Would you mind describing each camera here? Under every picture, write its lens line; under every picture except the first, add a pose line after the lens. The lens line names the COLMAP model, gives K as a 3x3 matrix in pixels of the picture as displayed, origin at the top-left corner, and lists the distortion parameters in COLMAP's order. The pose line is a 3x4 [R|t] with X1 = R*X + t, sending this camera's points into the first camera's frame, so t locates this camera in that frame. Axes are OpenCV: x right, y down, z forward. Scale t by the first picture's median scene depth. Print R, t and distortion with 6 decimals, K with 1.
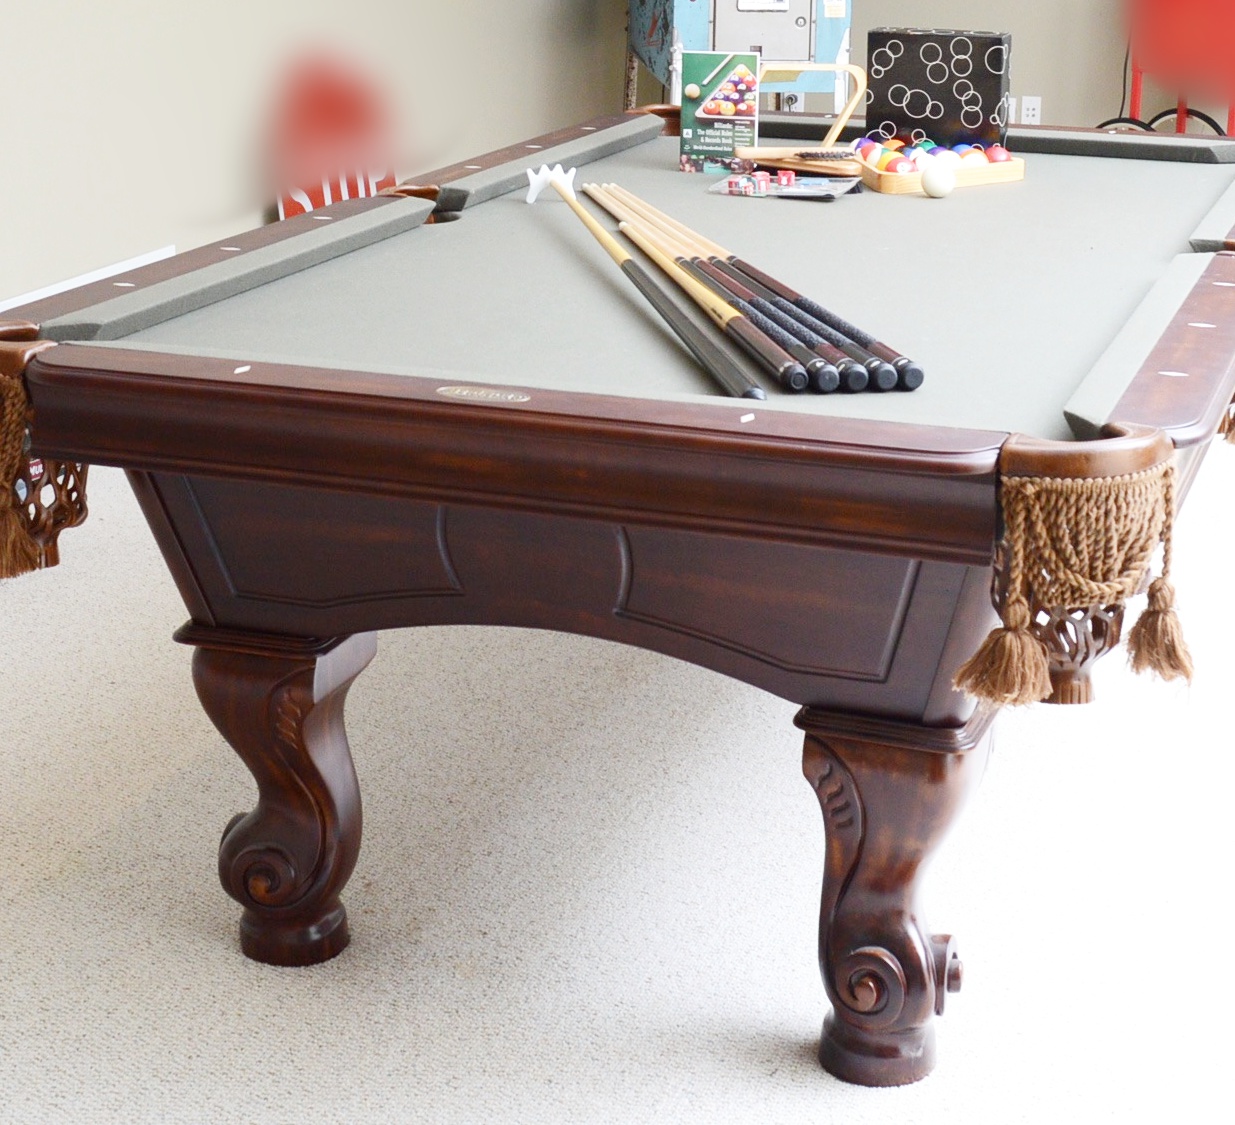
lens RADIAL K [[2403.8, 0, 616.3], [0, 2403.8, 455.5], [0, 0, 1]] dist [-0.056554, -0.191533]
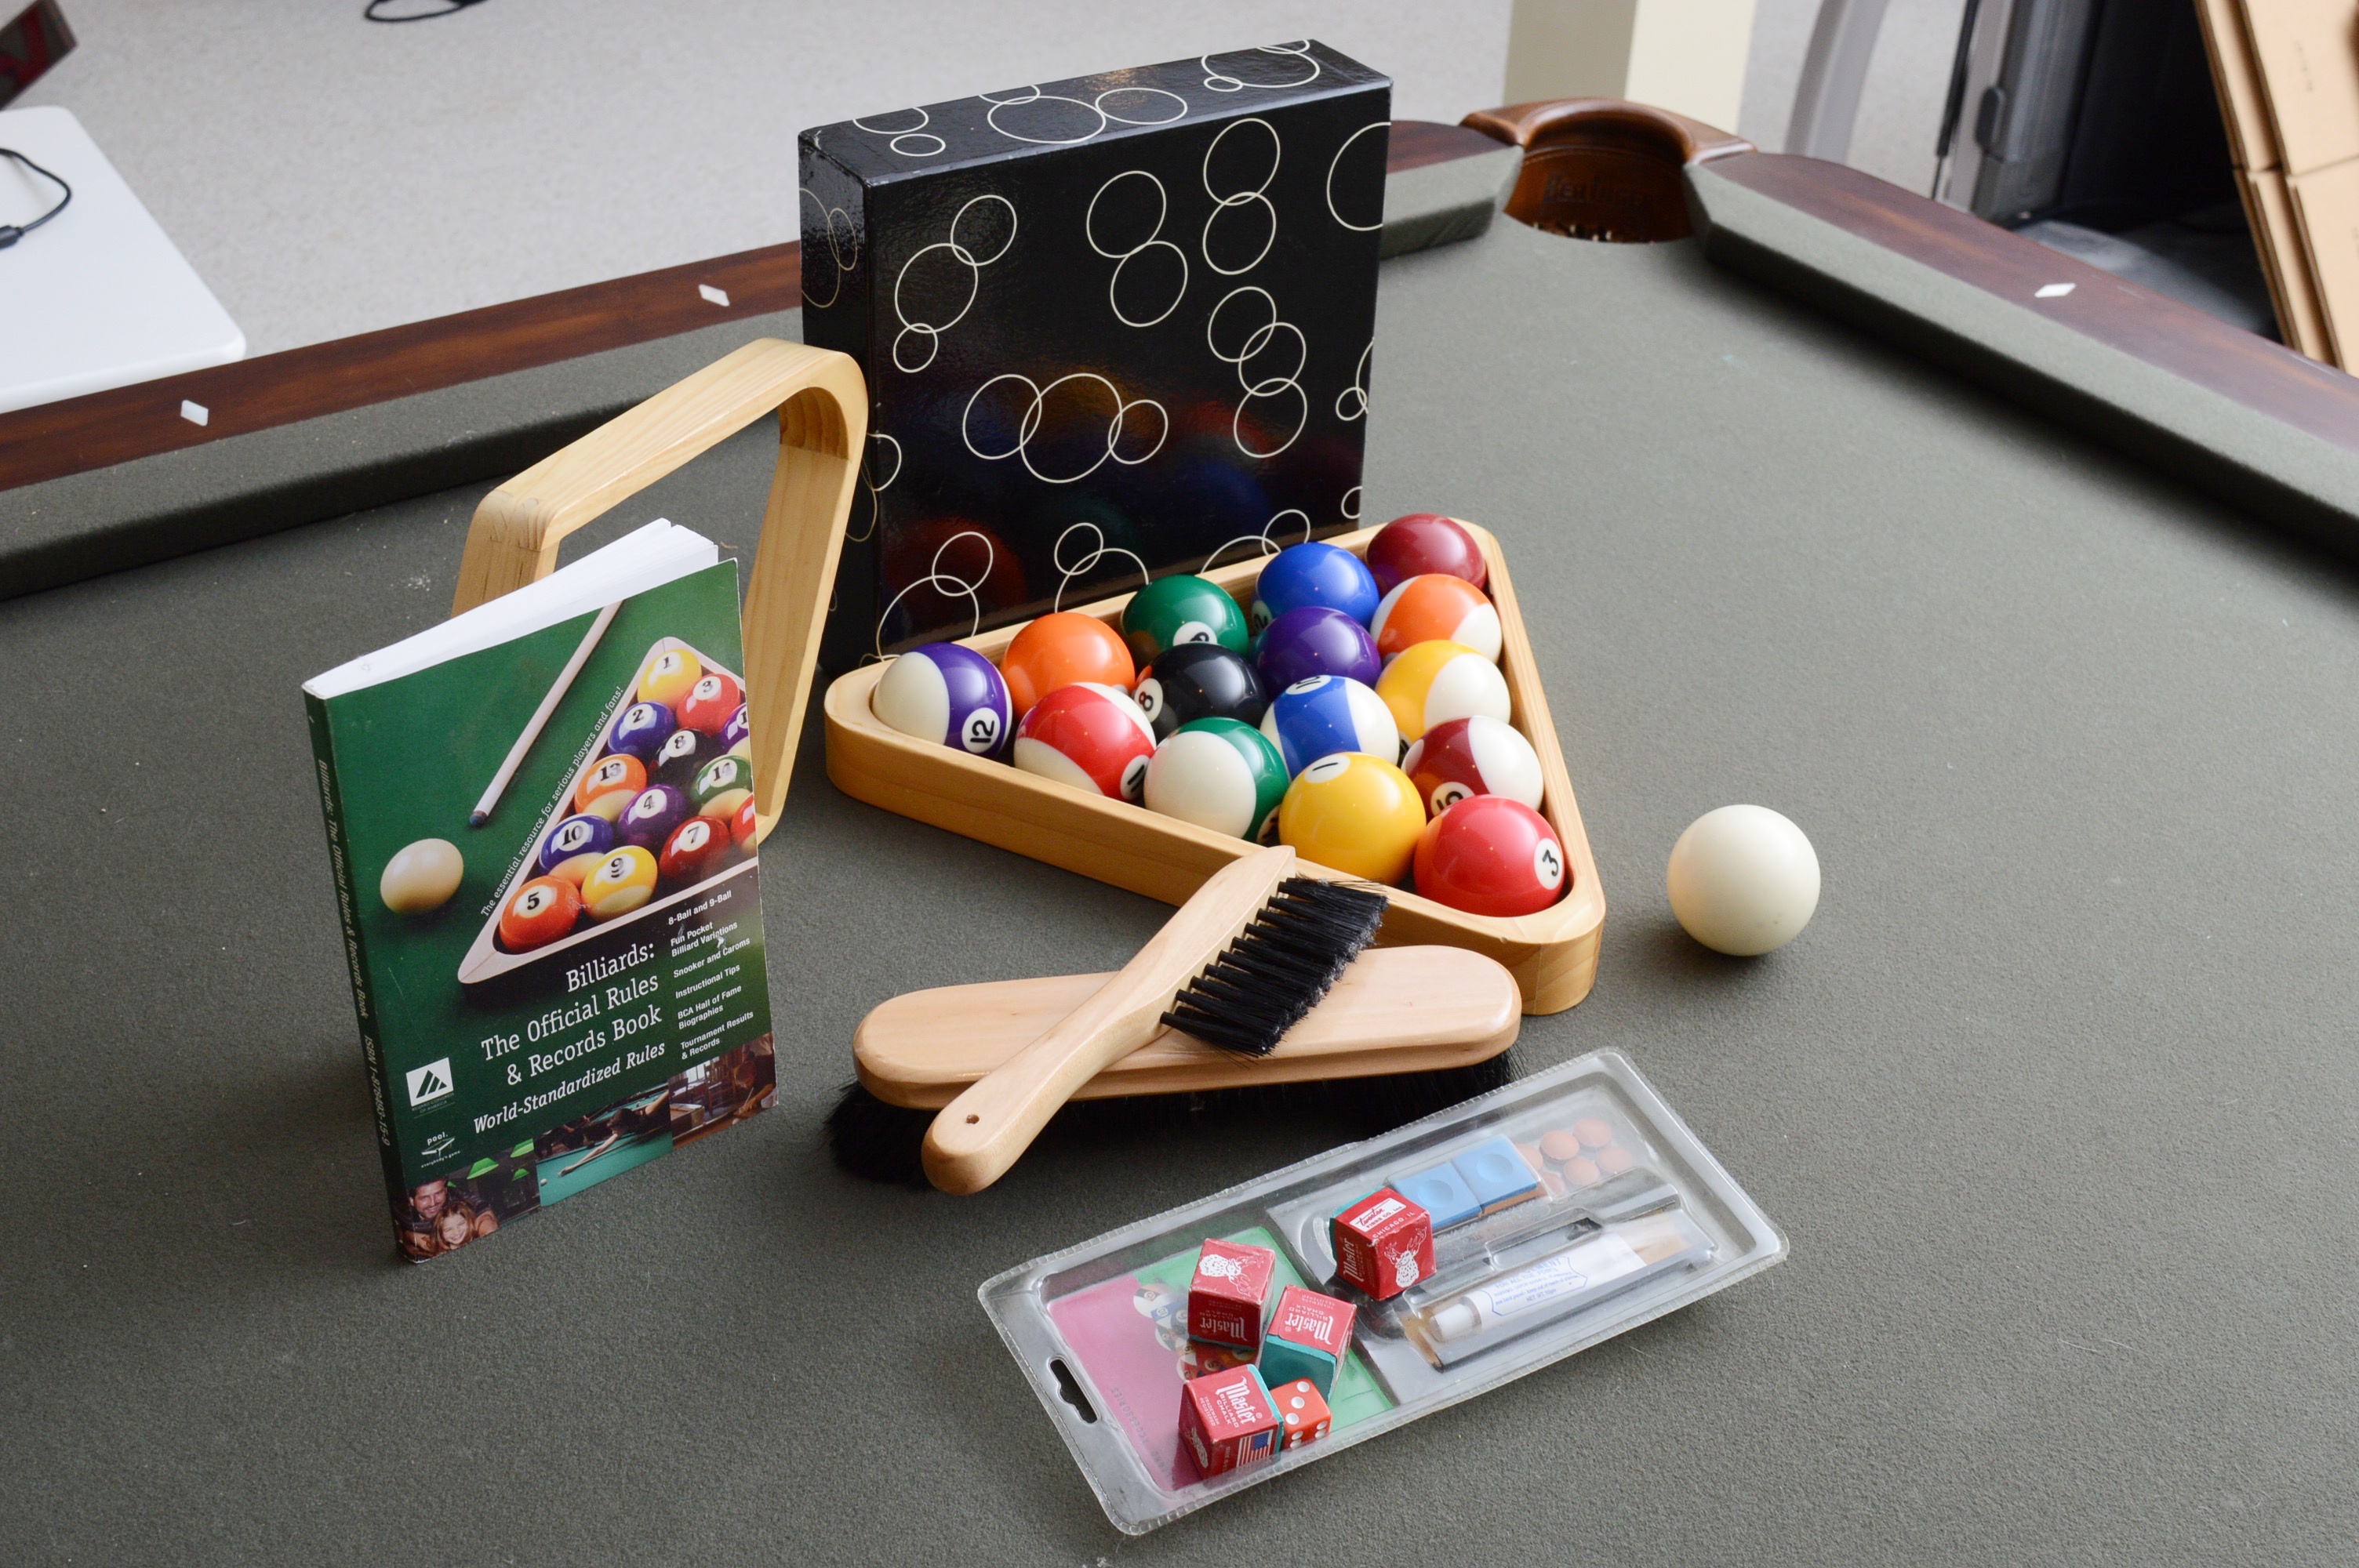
lens RADIAL K [[2700.3, 0, 1179.5], [0, 2700.3, 784.0], [0, 0, 1]] dist [-0.048053, -0.014173]
pose [[0.580926, -0.435503, 0.687650, -0.093819], [0.186973, 0.893631, 0.408001, -0.328417], [-0.792191, -0.108447, 0.600561, 1.238210]]
